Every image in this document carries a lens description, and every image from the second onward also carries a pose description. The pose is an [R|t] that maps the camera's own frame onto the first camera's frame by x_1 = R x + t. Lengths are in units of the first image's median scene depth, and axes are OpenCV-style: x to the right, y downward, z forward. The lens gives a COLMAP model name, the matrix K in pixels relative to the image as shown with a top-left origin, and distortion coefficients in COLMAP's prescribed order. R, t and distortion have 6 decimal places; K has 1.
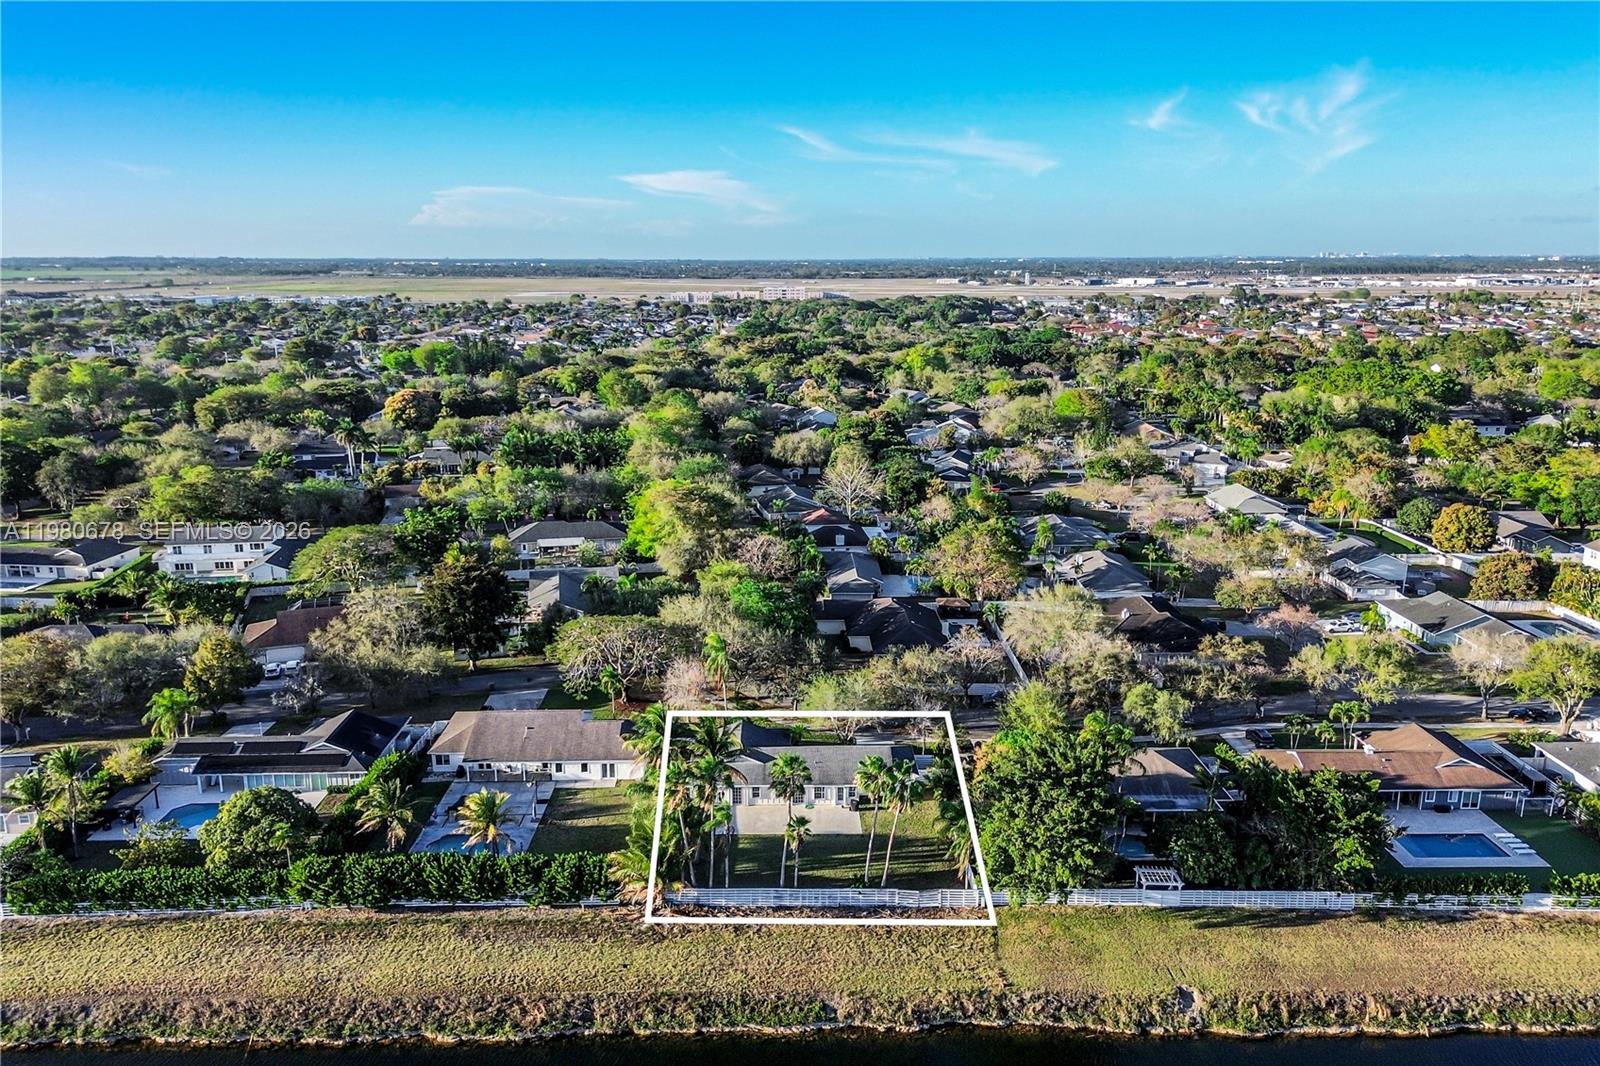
lens RADIAL K [[1136.2, 0, 795.3], [0, 1136.2, 534.2], [0, 0, 1]] dist [0.085701, -0.103786]
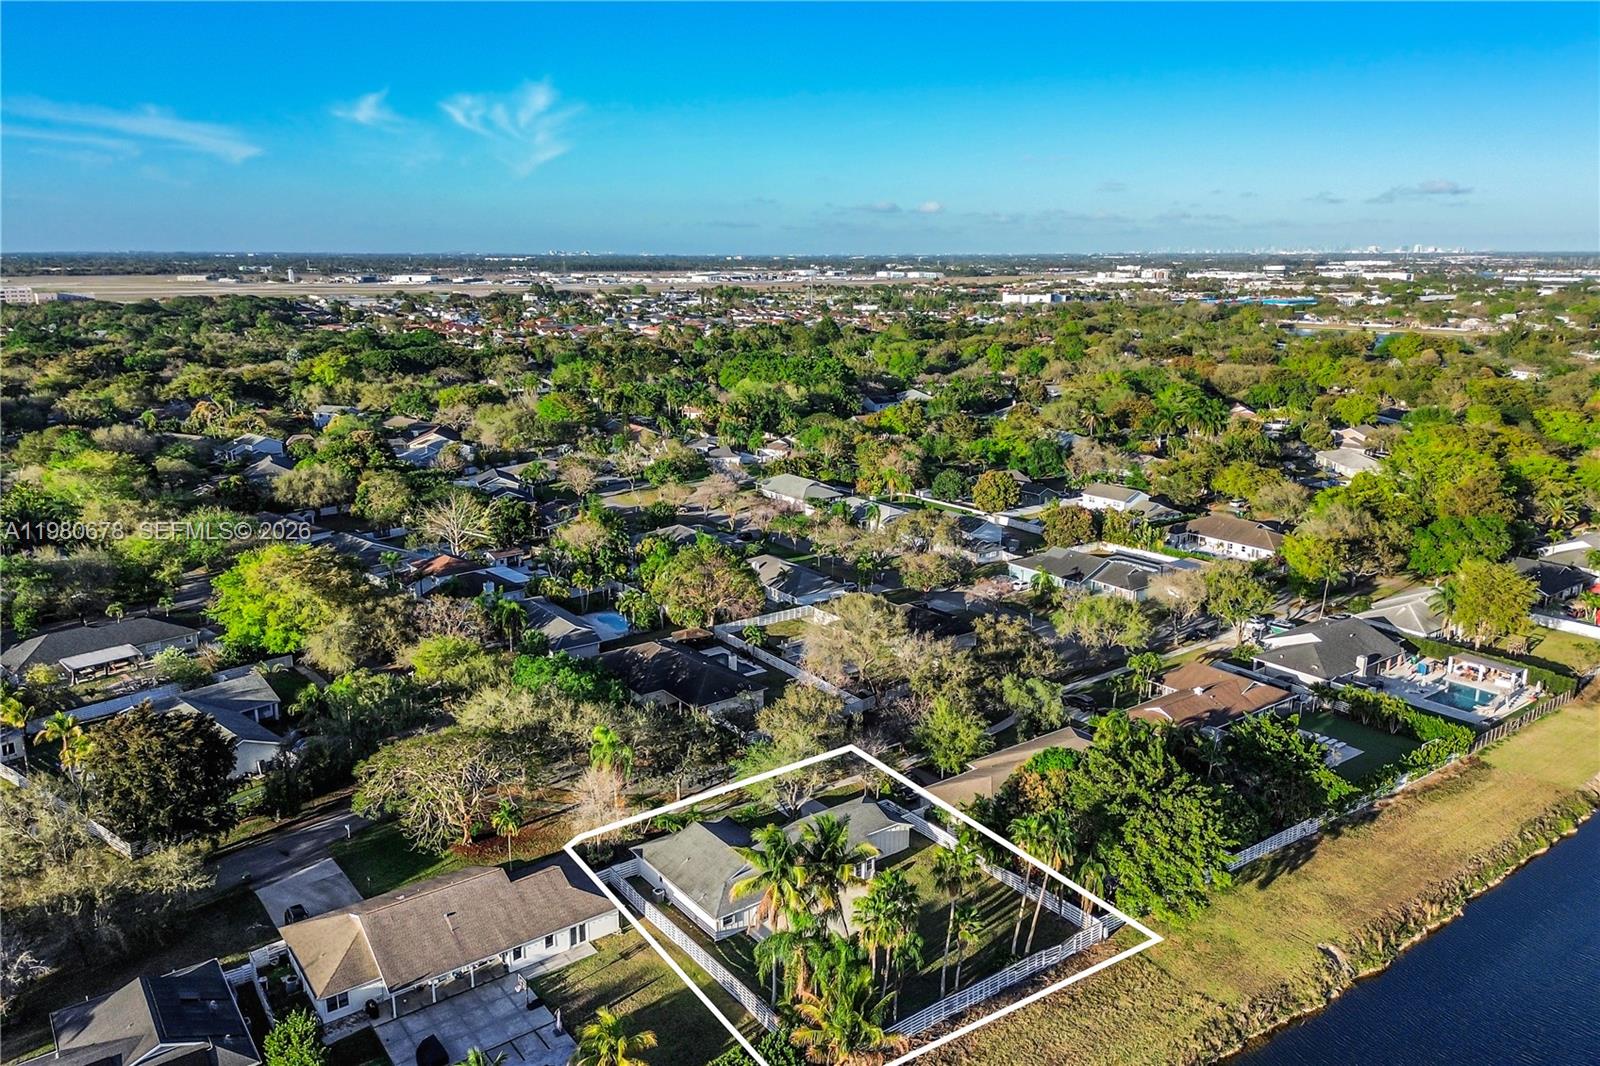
lens RADIAL K [[1136.2, 0, 795.3], [0, 1136.2, 534.2], [0, 0, 1]] dist [0.085701, -0.103786]
pose [[0.812042, -0.139261, 0.566739, -0.283503], [0.137544, 0.989425, 0.046047, -0.047339], [-0.567158, 0.040560, 0.822609, 0.173932]]
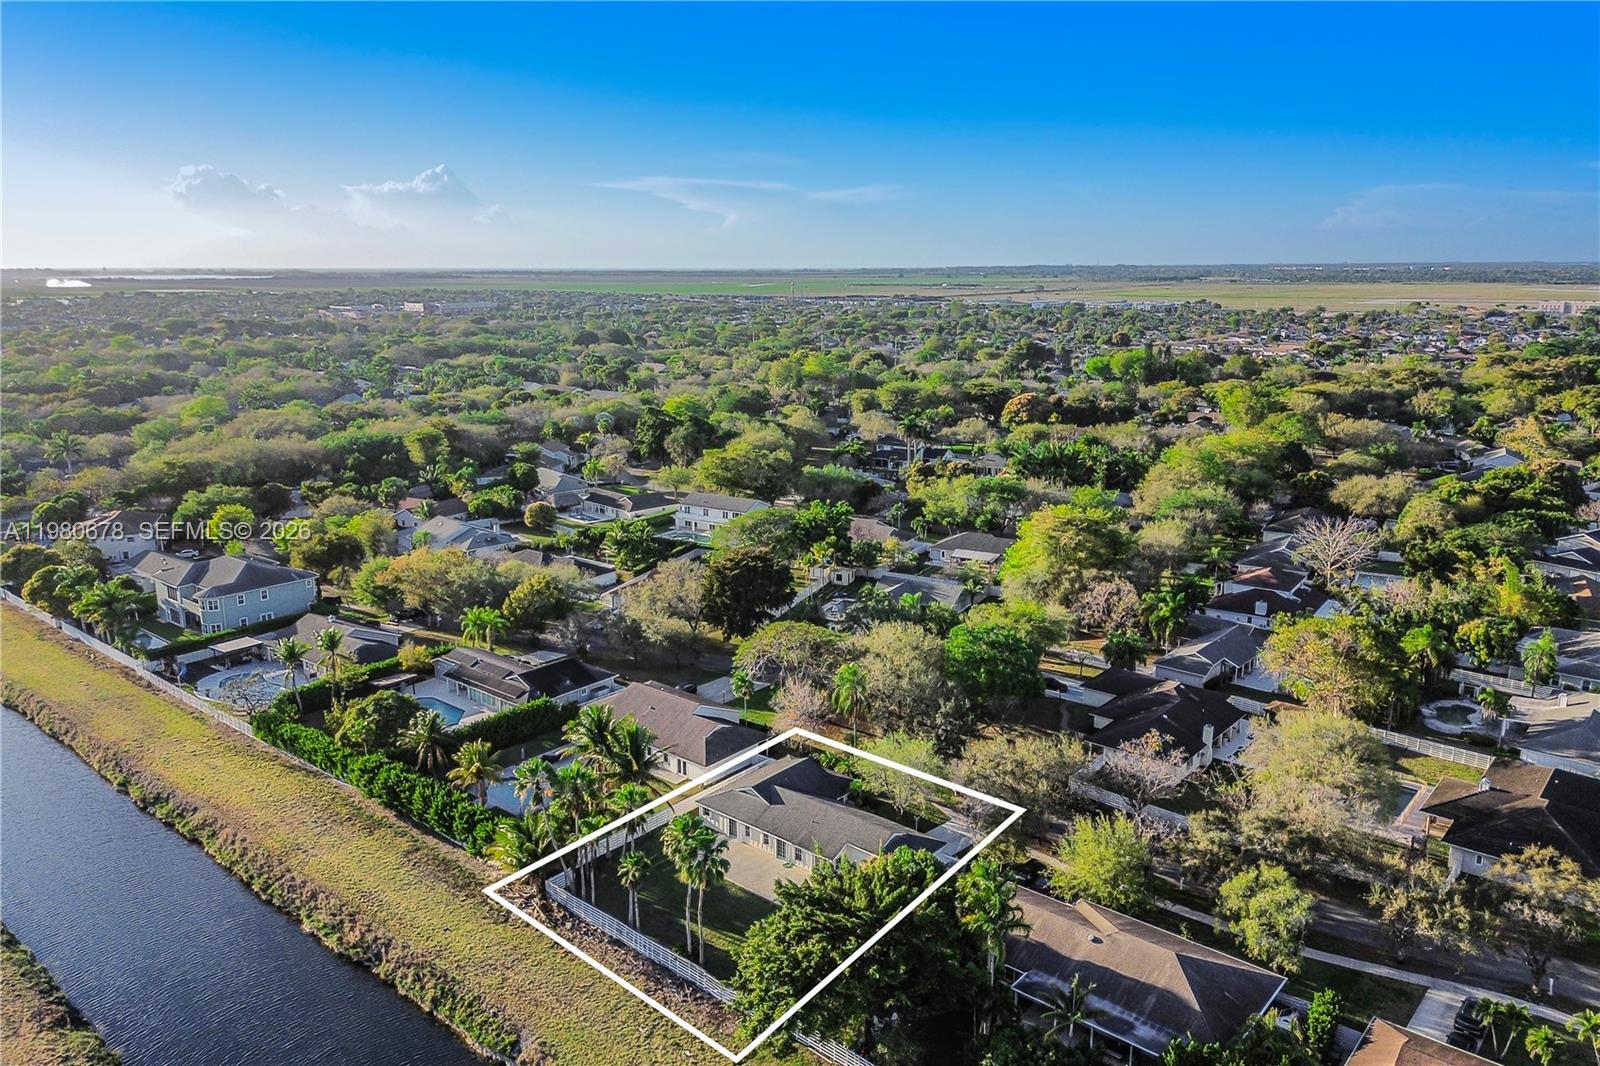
lens RADIAL K [[1136.2, 0, 795.3], [0, 1136.2, 534.2], [0, 0, 1]] dist [0.085701, -0.103786]
pose [[0.746544, 0.149595, -0.648300, 0.344444], [-0.152736, 0.986906, 0.051846, -0.042165], [0.647568, 0.060313, 0.759617, 0.180006]]
